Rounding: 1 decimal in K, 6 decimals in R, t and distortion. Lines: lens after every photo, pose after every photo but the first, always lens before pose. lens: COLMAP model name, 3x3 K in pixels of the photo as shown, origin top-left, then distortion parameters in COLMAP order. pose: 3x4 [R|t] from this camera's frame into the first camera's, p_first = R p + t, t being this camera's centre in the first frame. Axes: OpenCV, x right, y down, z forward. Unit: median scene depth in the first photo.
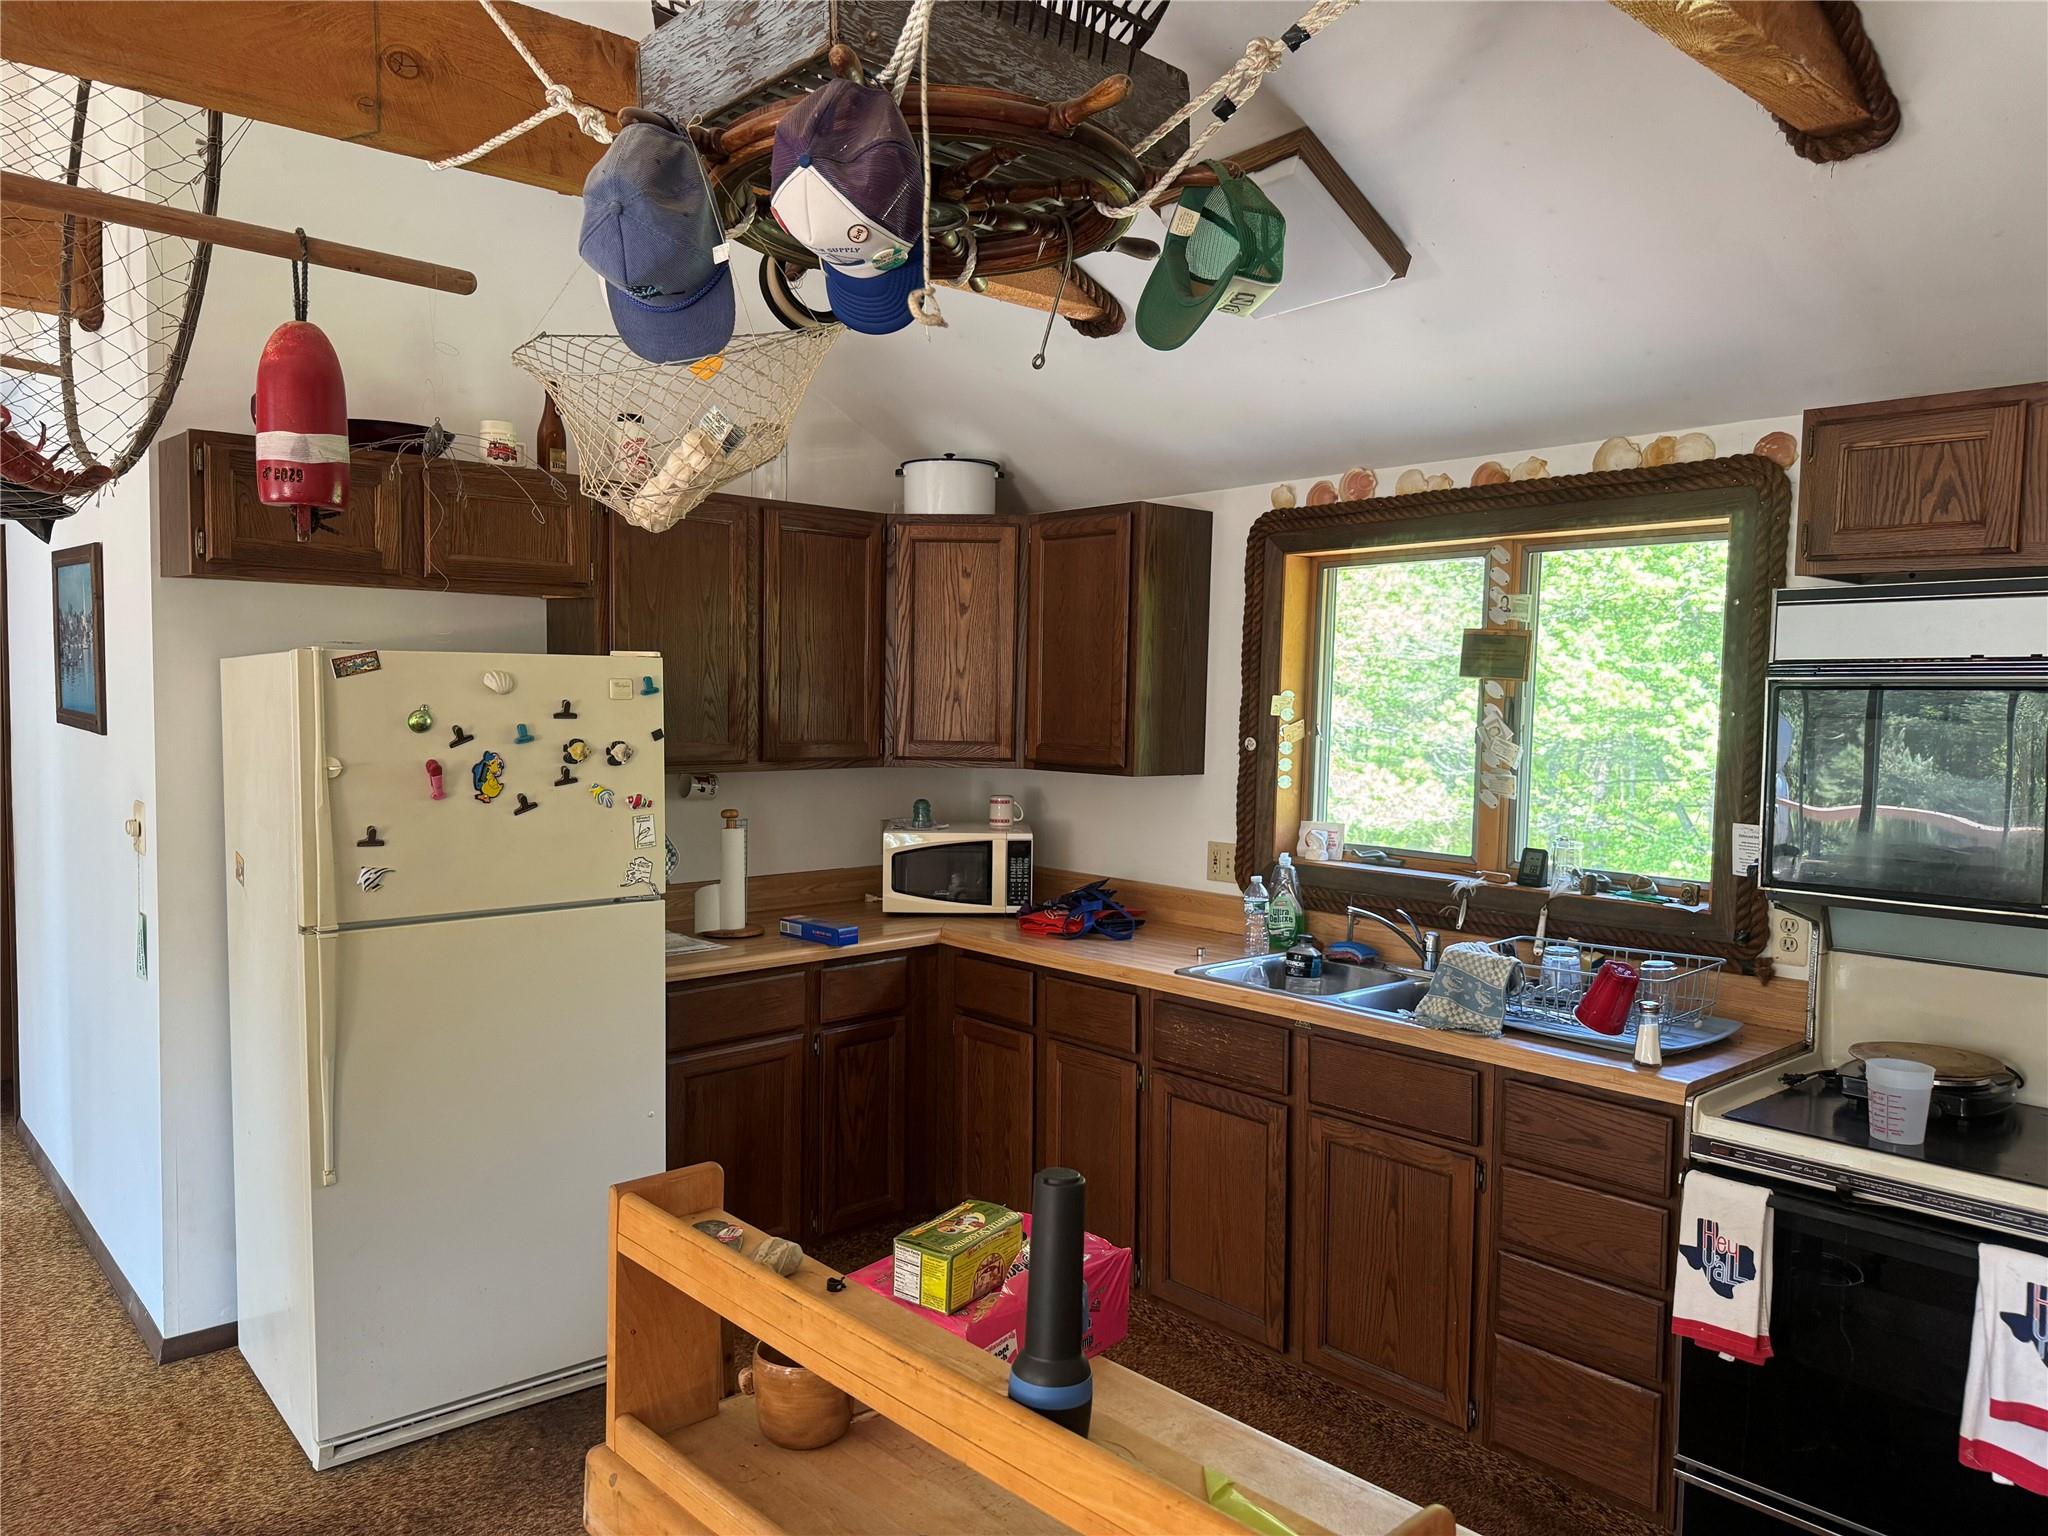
lens RADIAL K [[1431.7, 0, 1032.5], [0, 1431.7, 764.5], [0, 0, 1]] dist [0.027953, -0.013996]
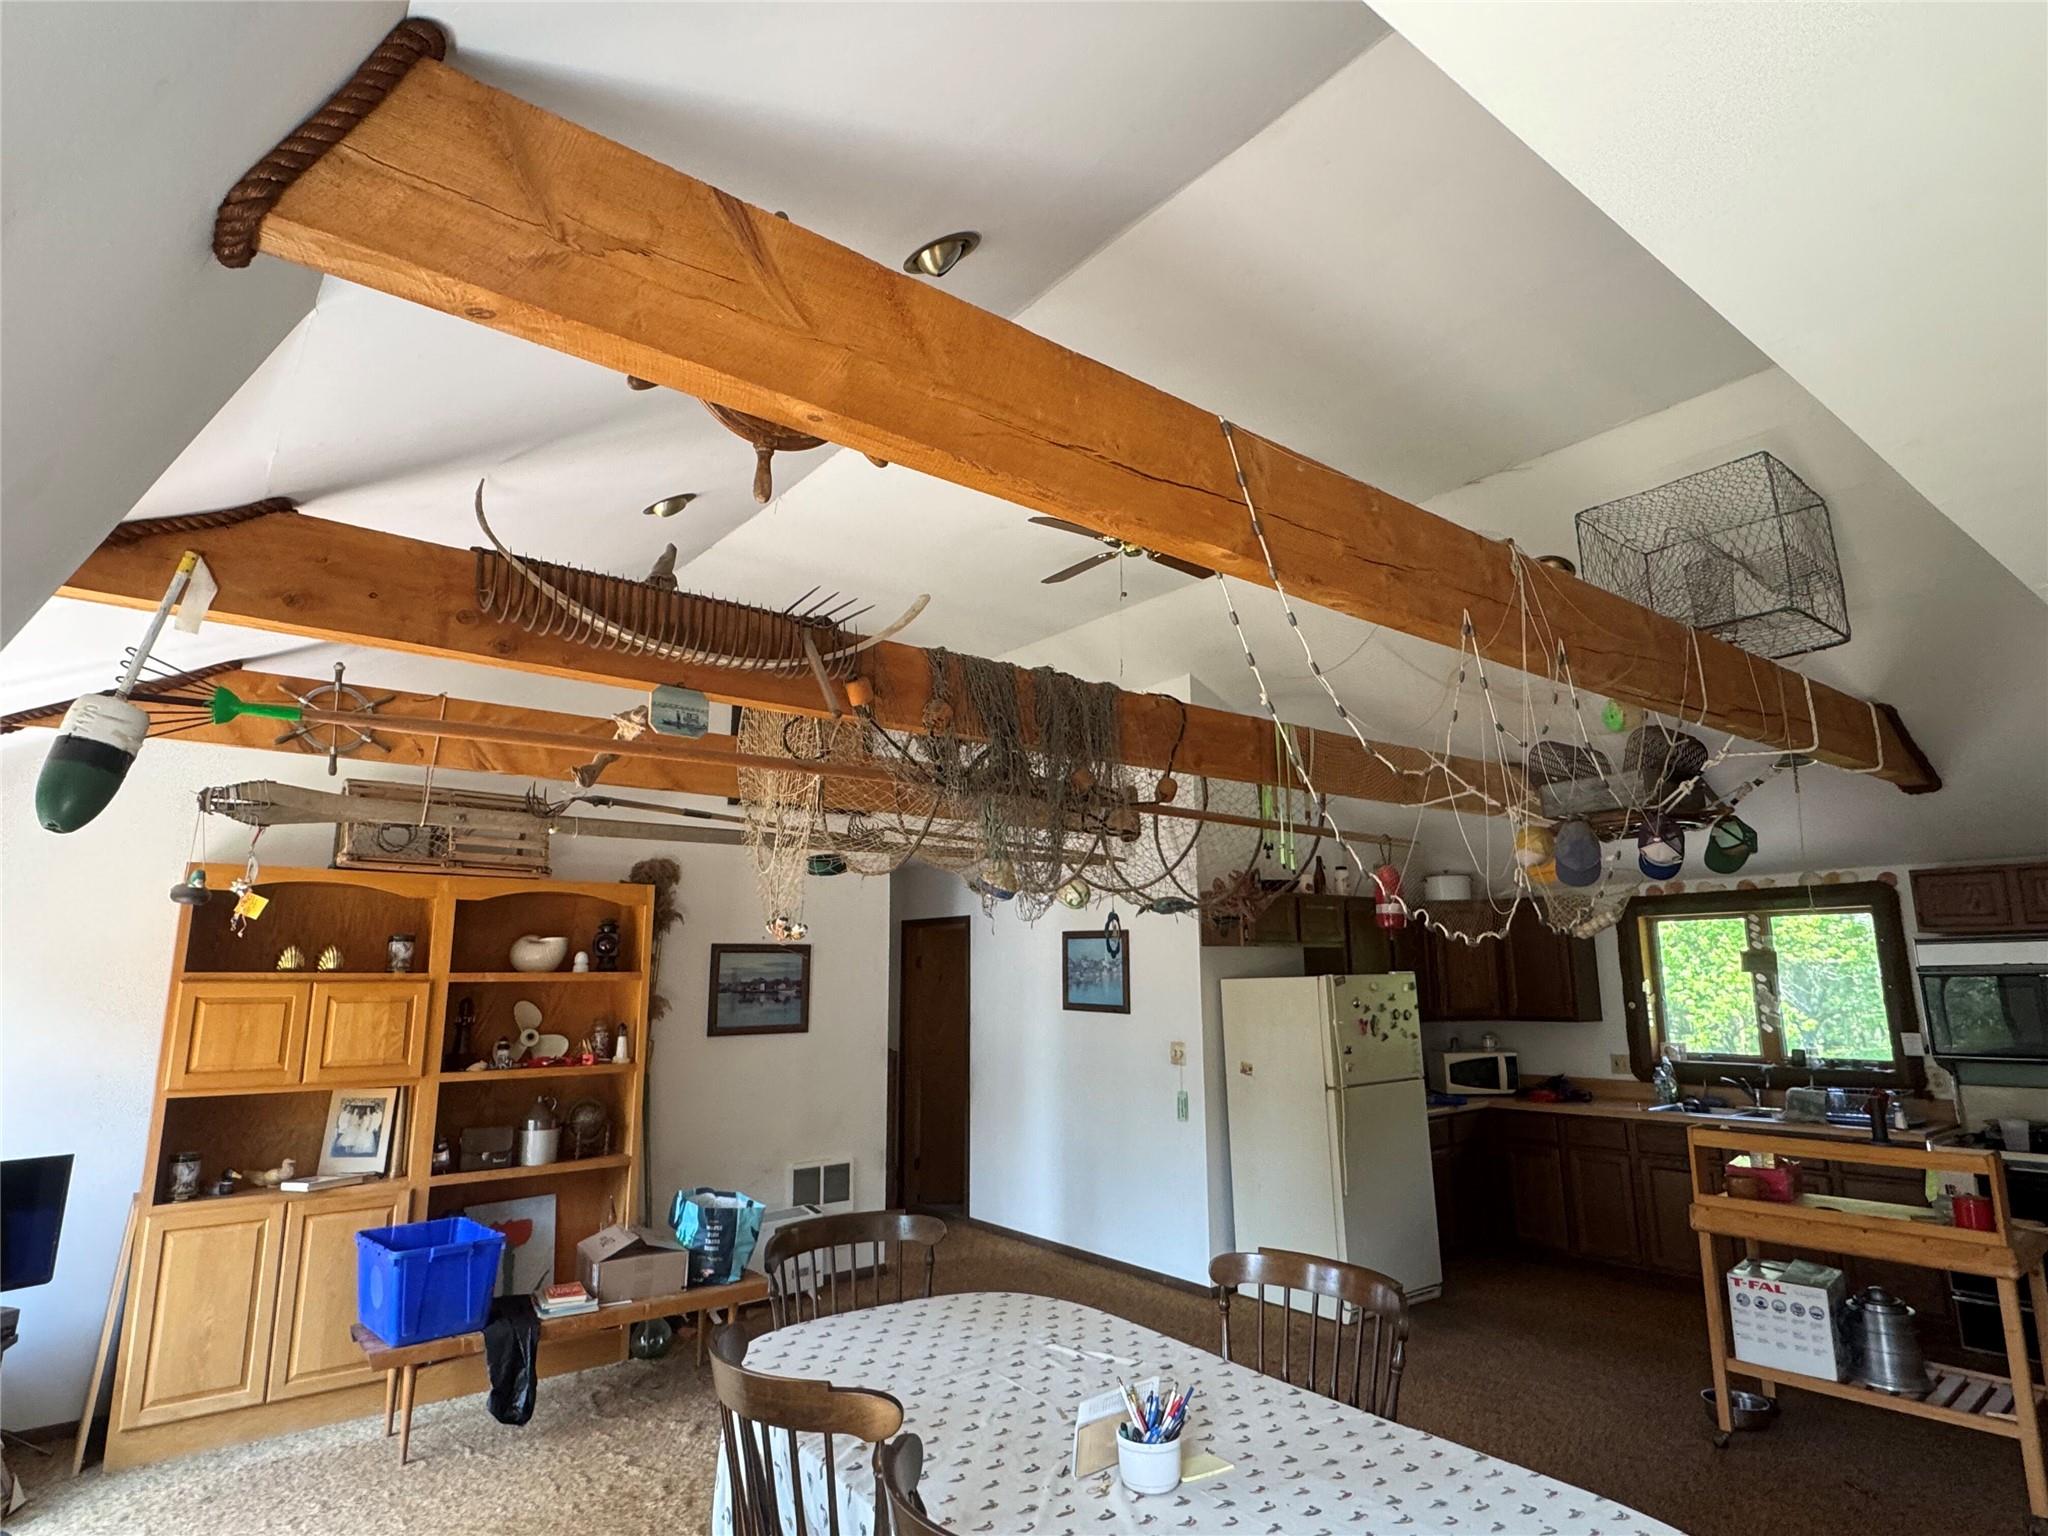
lens RADIAL K [[1085.6, 0, 1043.4], [0, 1085.6, 767.6], [0, 0, 1]] dist [0.009869, -0.004349]
pose [[0.997868, -0.037630, -0.053331, -0.794066], [0.023570, 0.969693, -0.243187, 0.019217], [0.060866, 0.241411, 0.968512, -0.917806]]
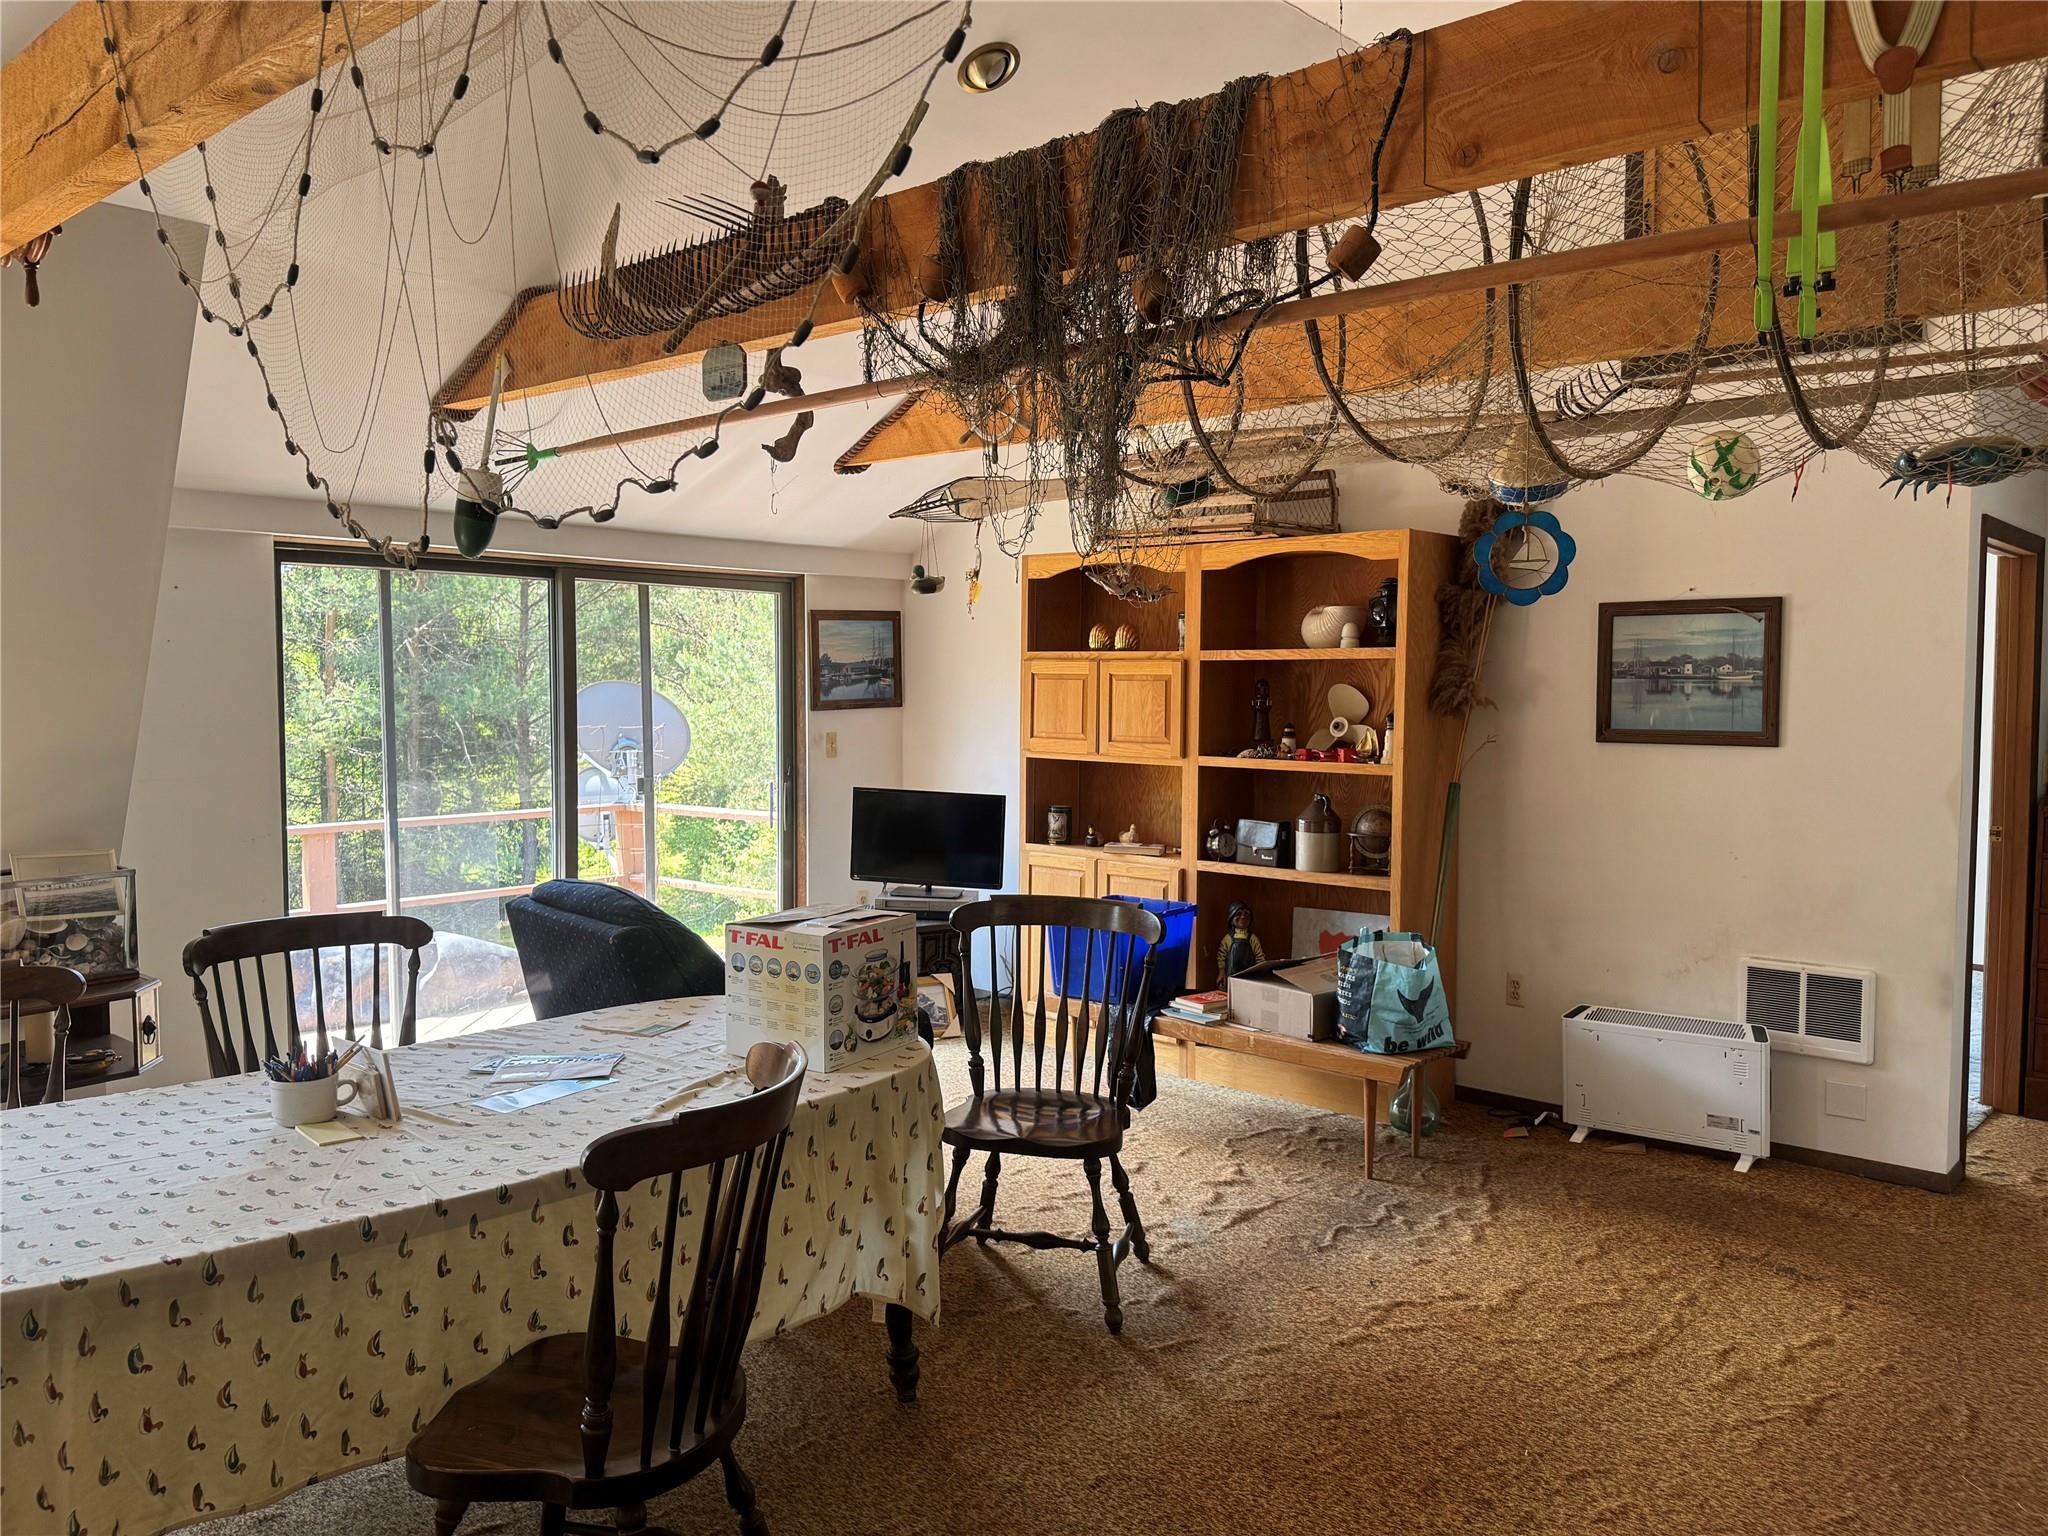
lens RADIAL K [[1519.4, 0, 1014.5], [0, 1519.4, 758.4], [0, 0, 1]] dist [0.043376, -0.063263]
pose [[0.100065, 0.033416, -0.994420, 0.156682], [-0.052108, 0.998240, 0.028301, 0.003974], [0.993616, 0.048985, 0.101630, 0.104274]]
